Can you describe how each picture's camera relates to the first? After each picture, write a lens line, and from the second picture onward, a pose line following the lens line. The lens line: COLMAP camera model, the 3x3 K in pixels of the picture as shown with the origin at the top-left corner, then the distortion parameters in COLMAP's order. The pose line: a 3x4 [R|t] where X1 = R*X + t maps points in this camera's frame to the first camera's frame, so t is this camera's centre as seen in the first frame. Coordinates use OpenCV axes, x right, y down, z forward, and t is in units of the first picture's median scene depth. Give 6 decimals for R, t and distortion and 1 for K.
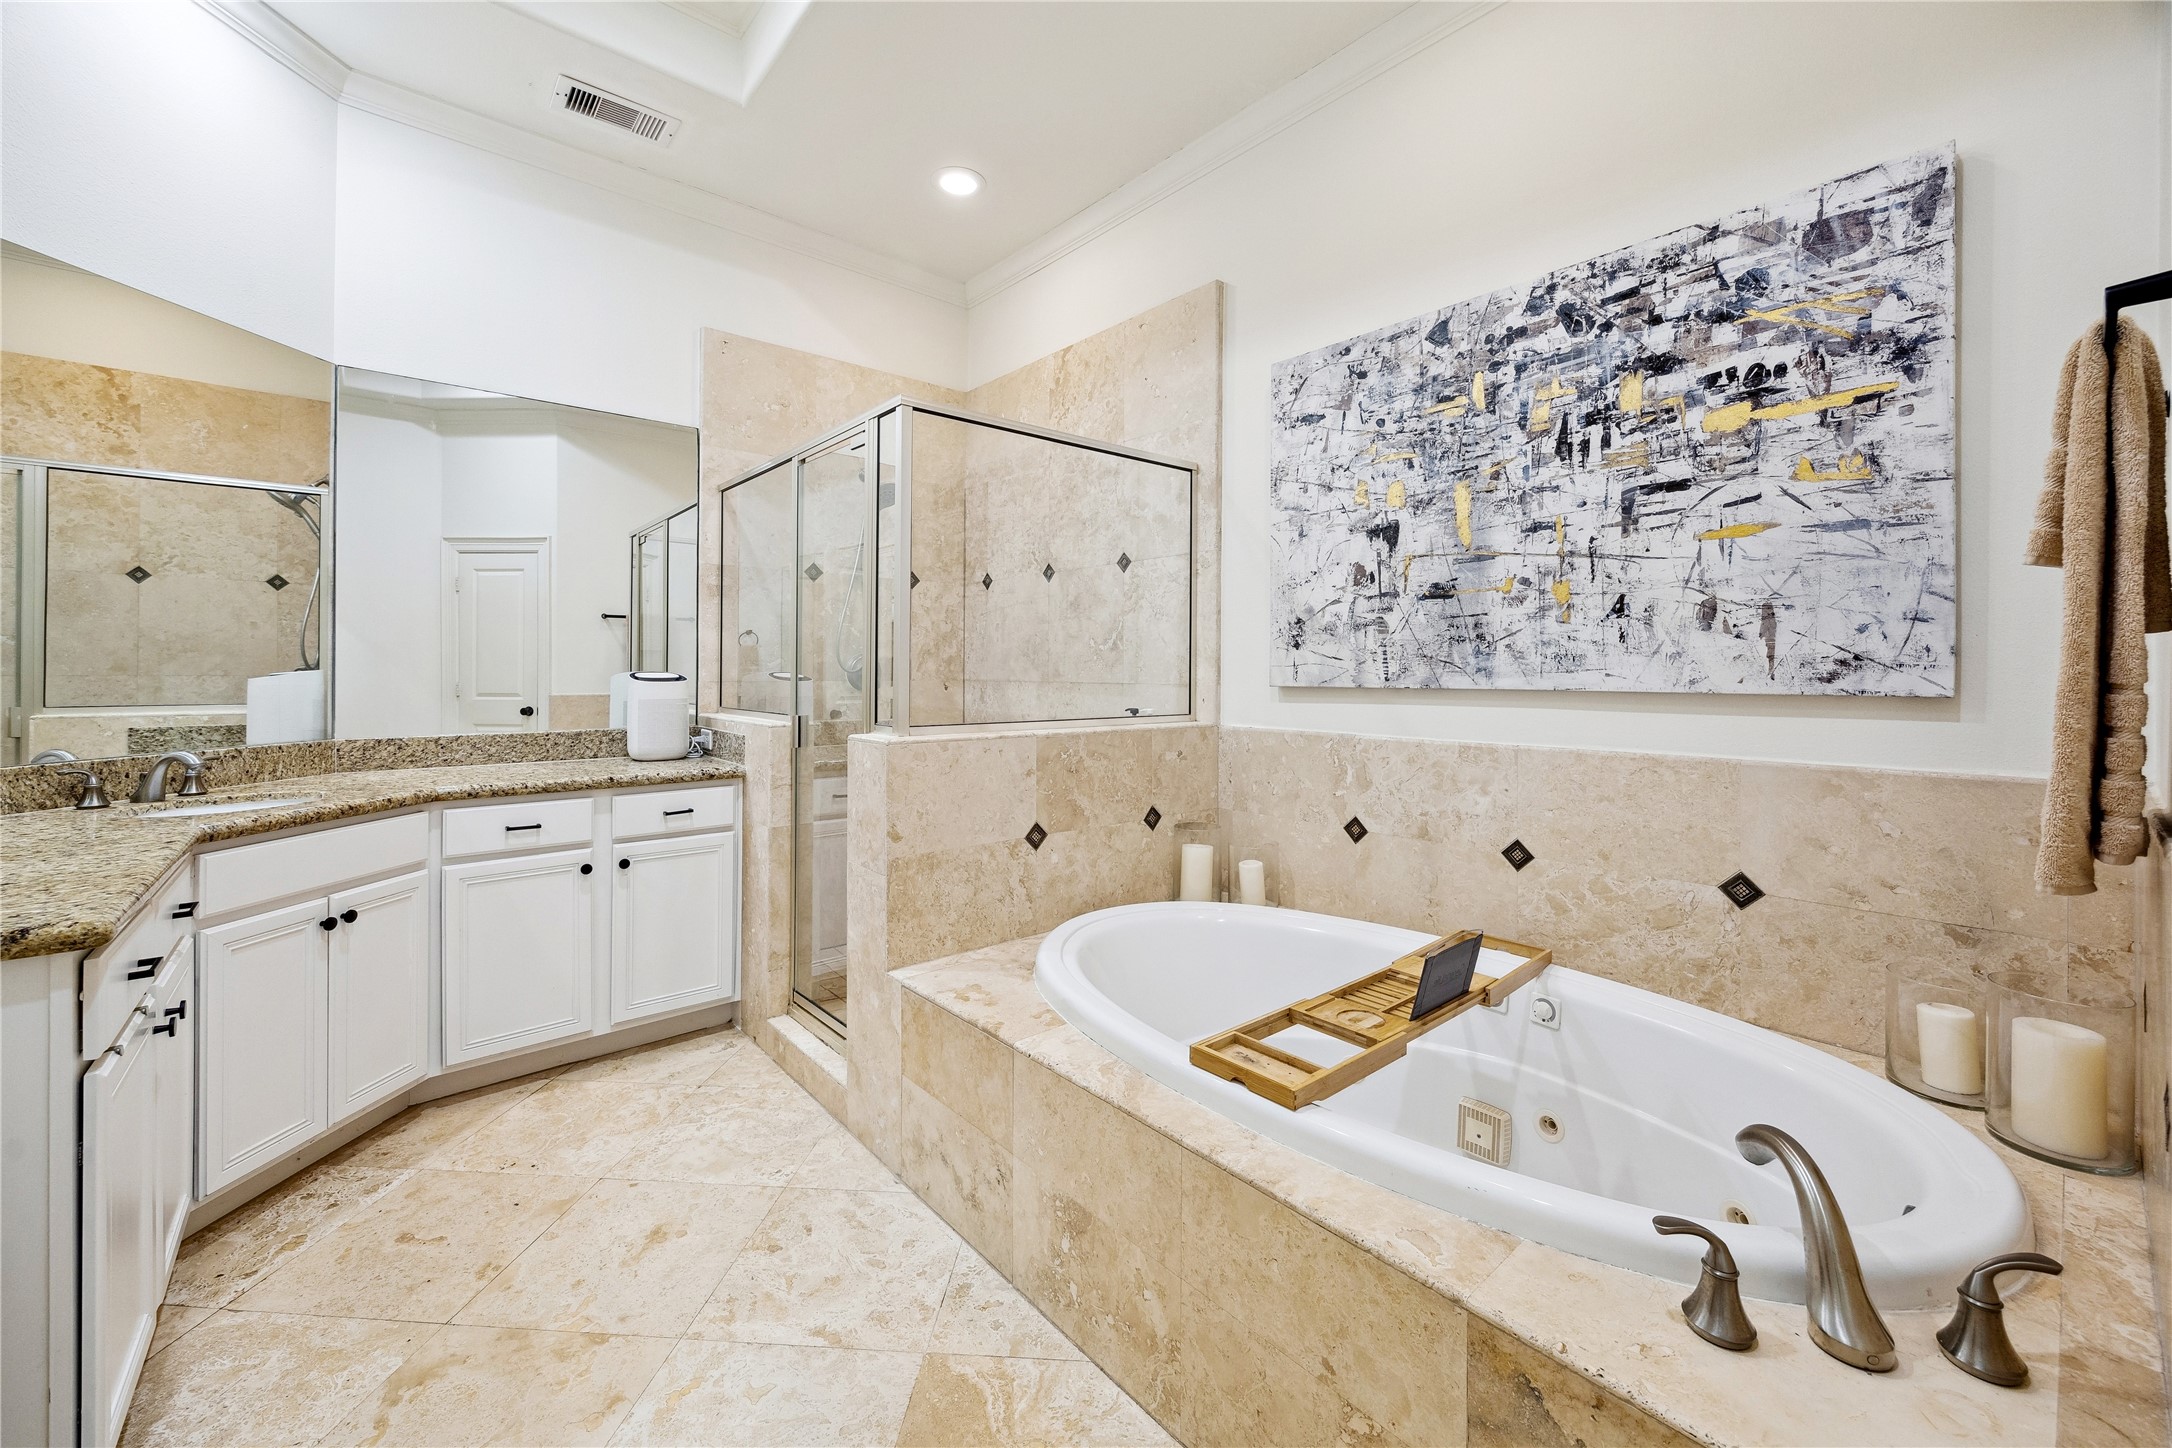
lens RADIAL K [[849.7, 0, 1104.8], [0, 849.7, 666.1], [0, 0, 1]] dist [0.004347, -0.000312]
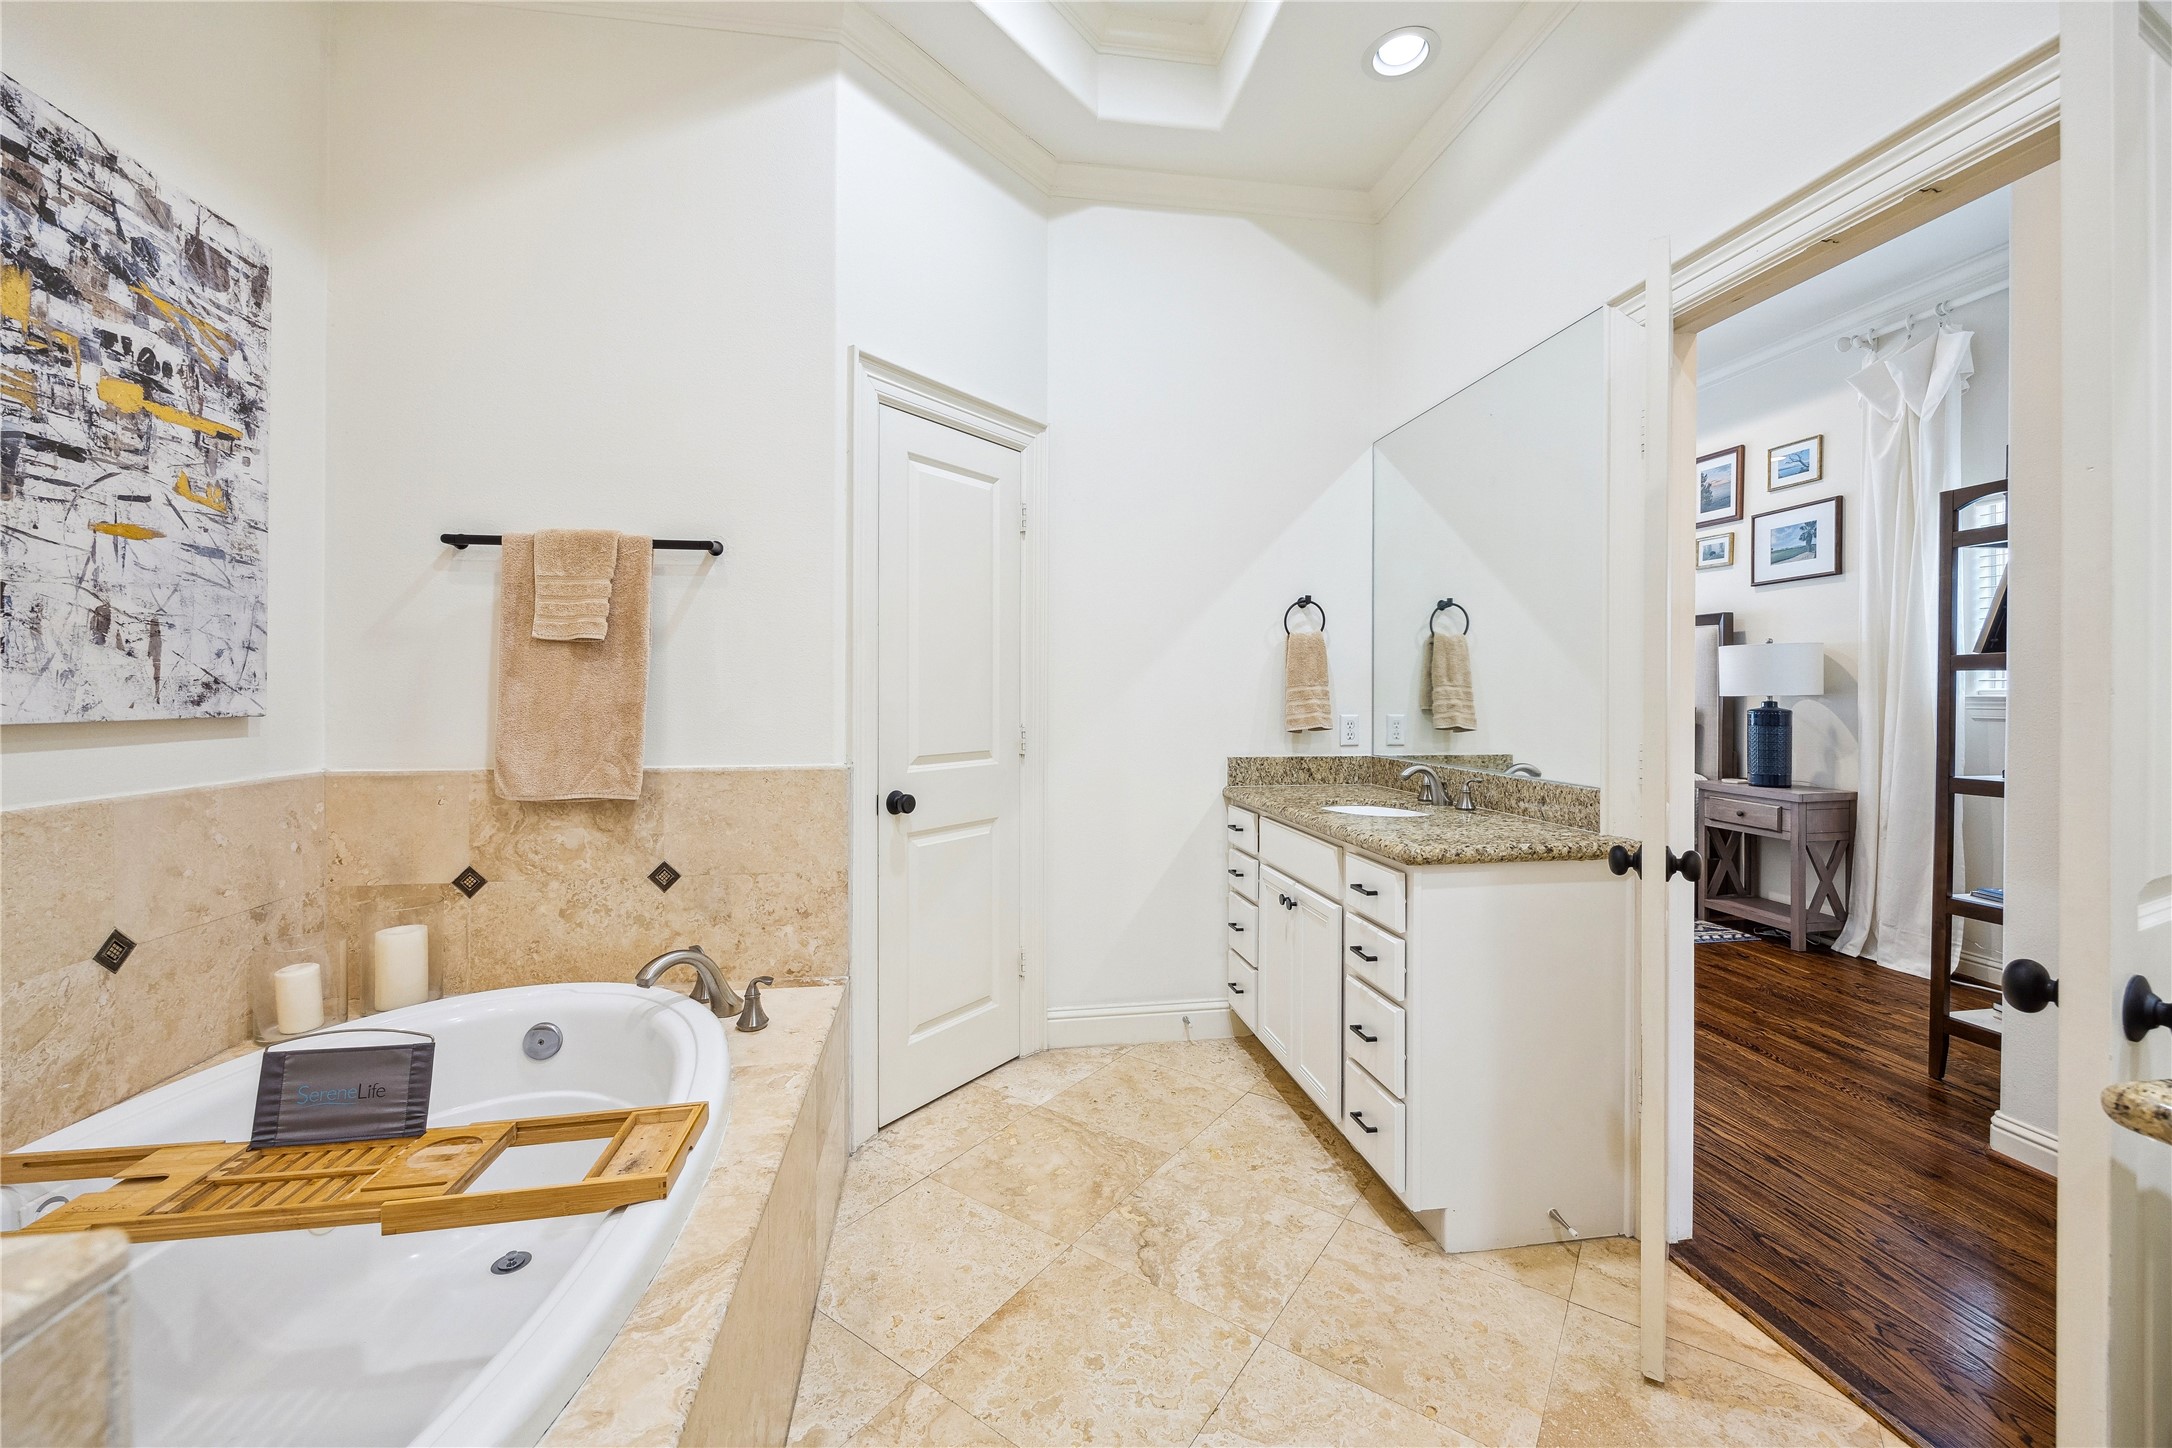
lens RADIAL K [[849.7, 0, 1087.4], [0, 849.7, 709.7], [0, 0, 1]] dist [0.004347, -0.000312]
pose [[-0.839089, -0.015225, 0.543781, -0.546602], [-0.007688, 0.999840, 0.016130, 0.000036], [-0.543939, 0.009354, -0.839072, 1.215623]]
